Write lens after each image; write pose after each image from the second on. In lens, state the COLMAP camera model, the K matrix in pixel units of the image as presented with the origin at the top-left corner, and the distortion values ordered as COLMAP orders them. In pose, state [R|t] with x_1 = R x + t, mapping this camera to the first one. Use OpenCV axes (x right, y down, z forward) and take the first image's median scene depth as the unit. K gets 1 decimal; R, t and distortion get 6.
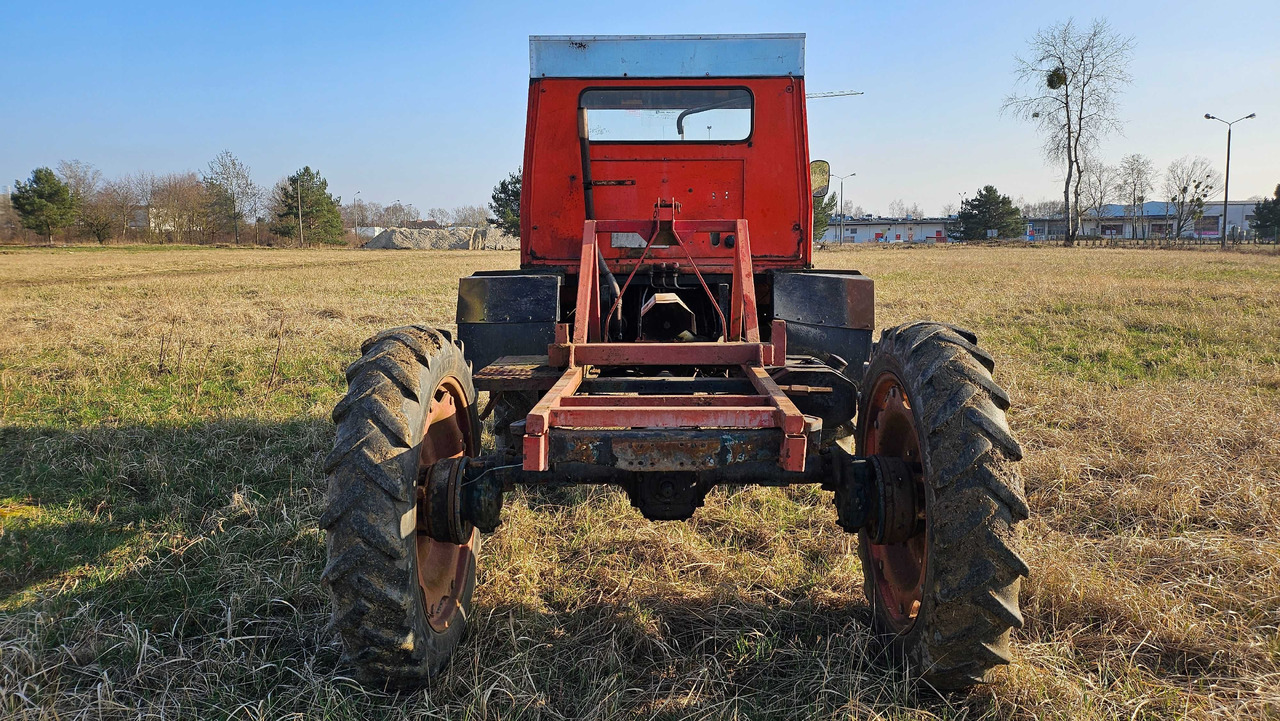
lens RADIAL K [[896.6, 0, 631.5], [0, 896.6, 355.0], [0, 0, 1]] dist [0.050172, 0.001923]
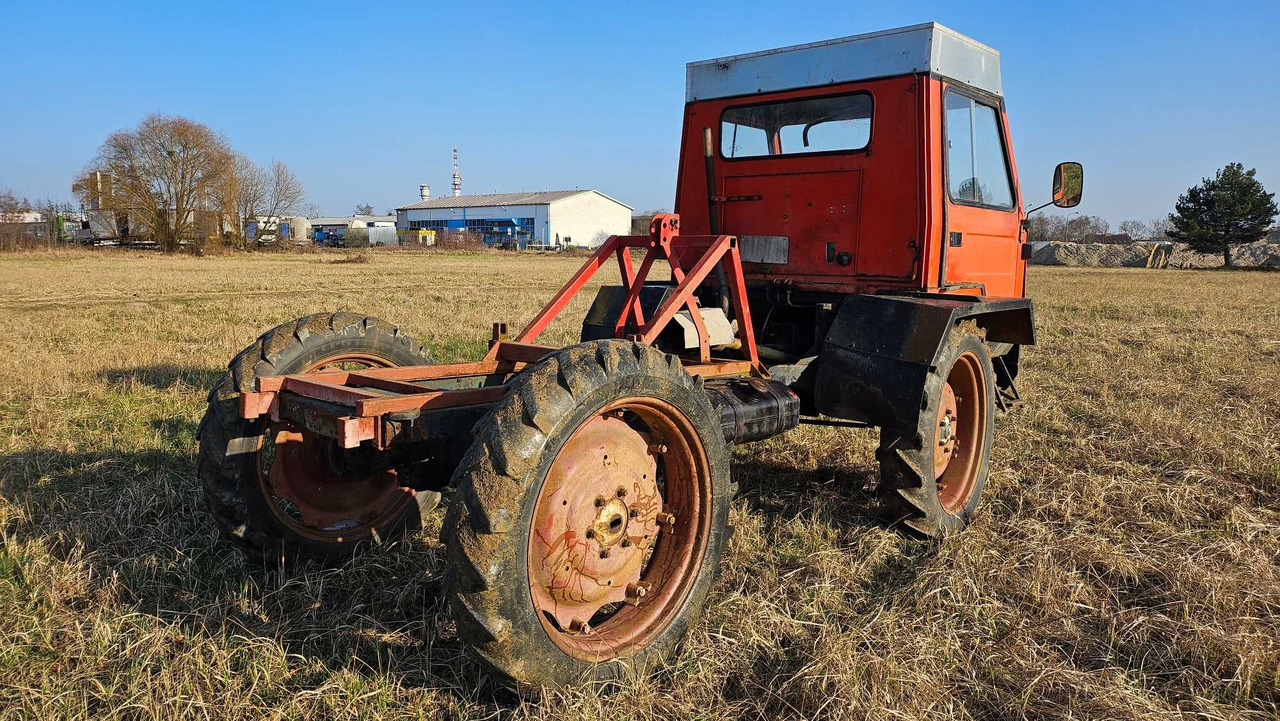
lens RADIAL K [[896.6, 0, 643.3], [0, 896.6, 366.1], [0, 0, 1]] dist [0.050172, 0.001923]
pose [[0.757407, 0.101403, -0.645020, 0.572152], [-0.103644, 0.994014, 0.034565, -0.026902], [0.644664, 0.040673, 0.763383, 0.160680]]
